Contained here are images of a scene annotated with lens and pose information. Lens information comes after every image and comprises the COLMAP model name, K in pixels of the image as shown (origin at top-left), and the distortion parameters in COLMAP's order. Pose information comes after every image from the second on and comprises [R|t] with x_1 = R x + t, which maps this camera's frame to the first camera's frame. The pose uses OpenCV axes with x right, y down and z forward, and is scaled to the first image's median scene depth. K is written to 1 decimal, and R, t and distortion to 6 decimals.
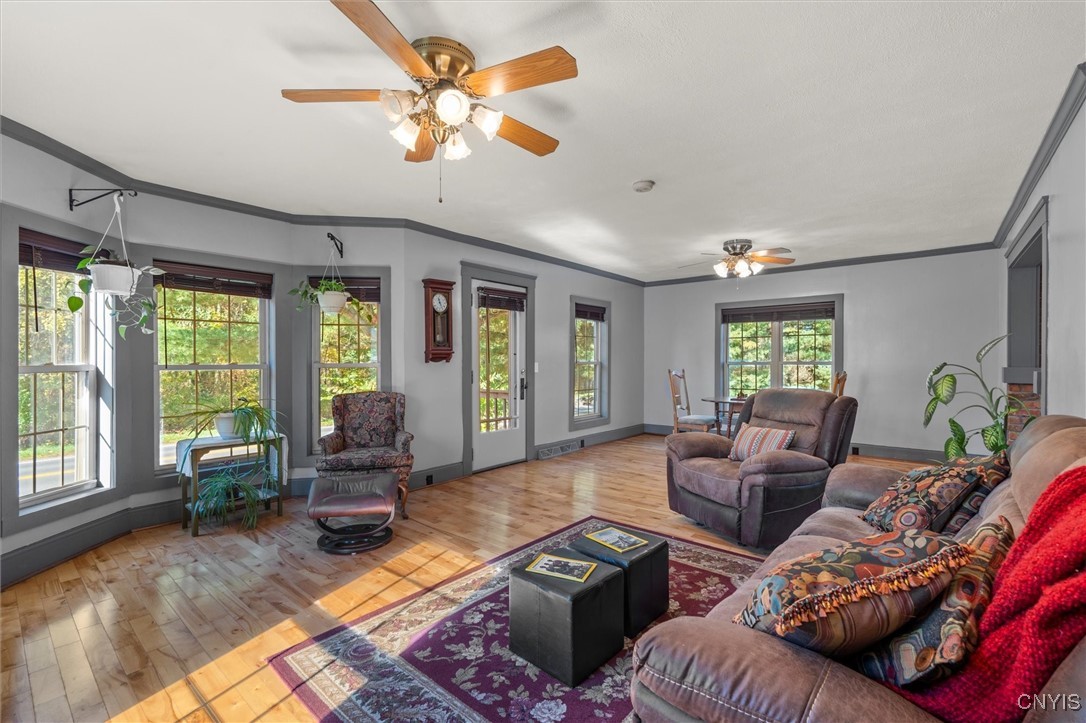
lens RADIAL K [[476.7, 0, 543.0], [0, 476.7, 361.5], [0, 0, 1]] dist [-0.001867, -0.000344]
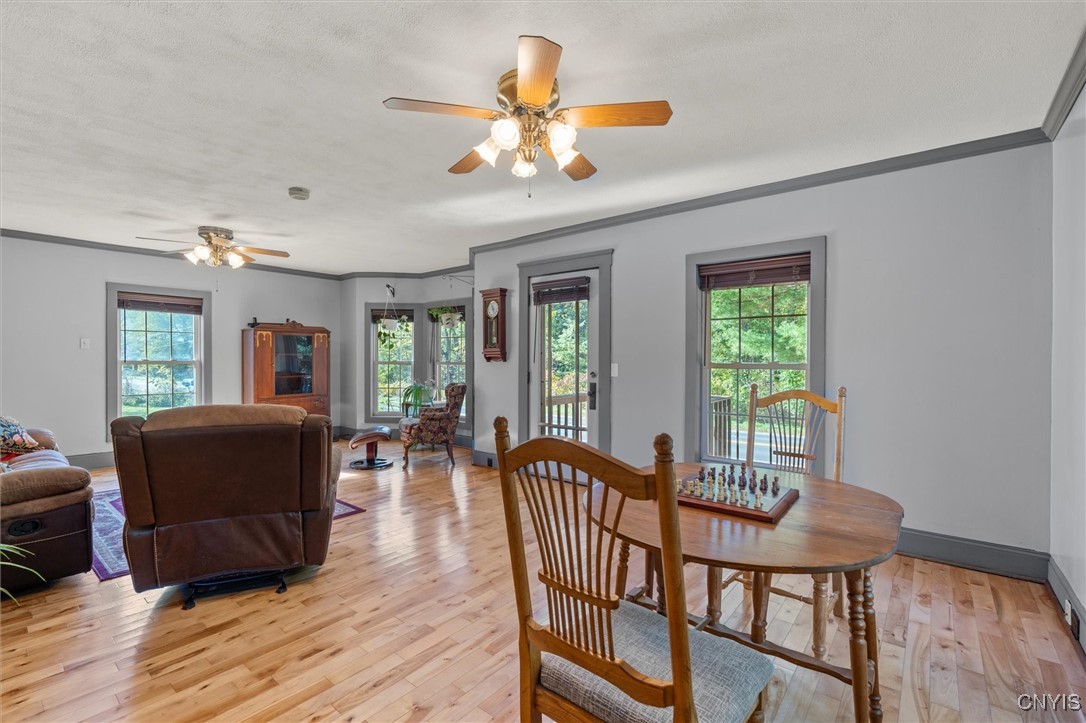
lens RADIAL K [[476.7, 0, 543.0], [0, 476.7, 361.5], [0, 0, 1]] dist [-0.001867, -0.000344]
pose [[0.023868, 0.006381, -0.999695, 0.851436], [-0.005684, 0.999964, 0.006247, -0.005755], [0.999699, 0.005533, 0.023904, 1.012358]]
